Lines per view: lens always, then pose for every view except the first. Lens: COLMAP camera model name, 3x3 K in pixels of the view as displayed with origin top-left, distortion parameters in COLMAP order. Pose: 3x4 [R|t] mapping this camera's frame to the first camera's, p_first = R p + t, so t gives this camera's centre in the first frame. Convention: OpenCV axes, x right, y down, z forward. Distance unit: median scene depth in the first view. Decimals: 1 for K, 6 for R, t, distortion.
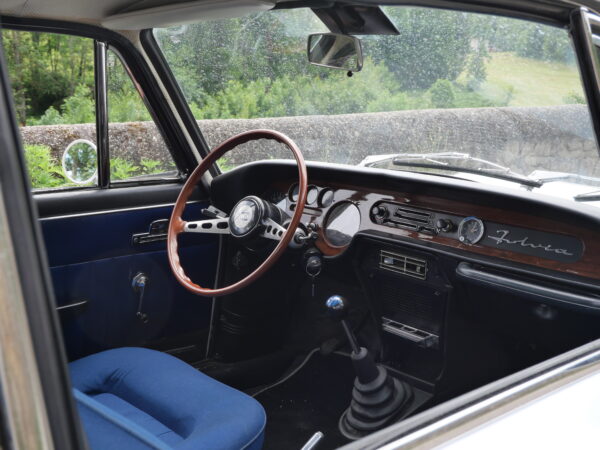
lens RADIAL K [[740.8, 0, 300.0], [0, 740.8, 225.0], [0, 0, 1]] dist [0.001584, 0.002441]
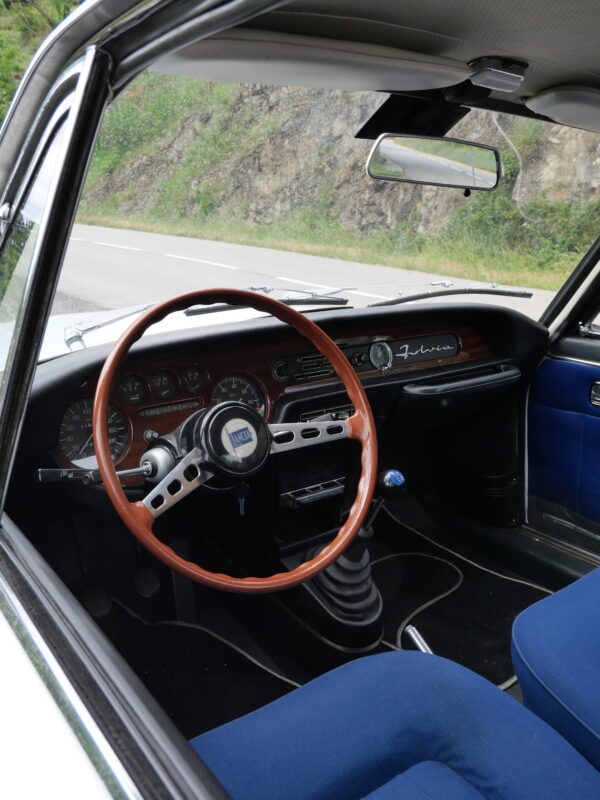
lens RADIAL K [[662.4, 0, 300.0], [0, 662.4, 400.0], [0, 0, 1]] dist [-0.001474, -0.003959]
pose [[0.091610, -0.290838, 0.952376, -0.582004], [0.183386, 0.944967, 0.270936, -0.178136], [-0.978763, 0.149832, 0.139905, 0.901413]]
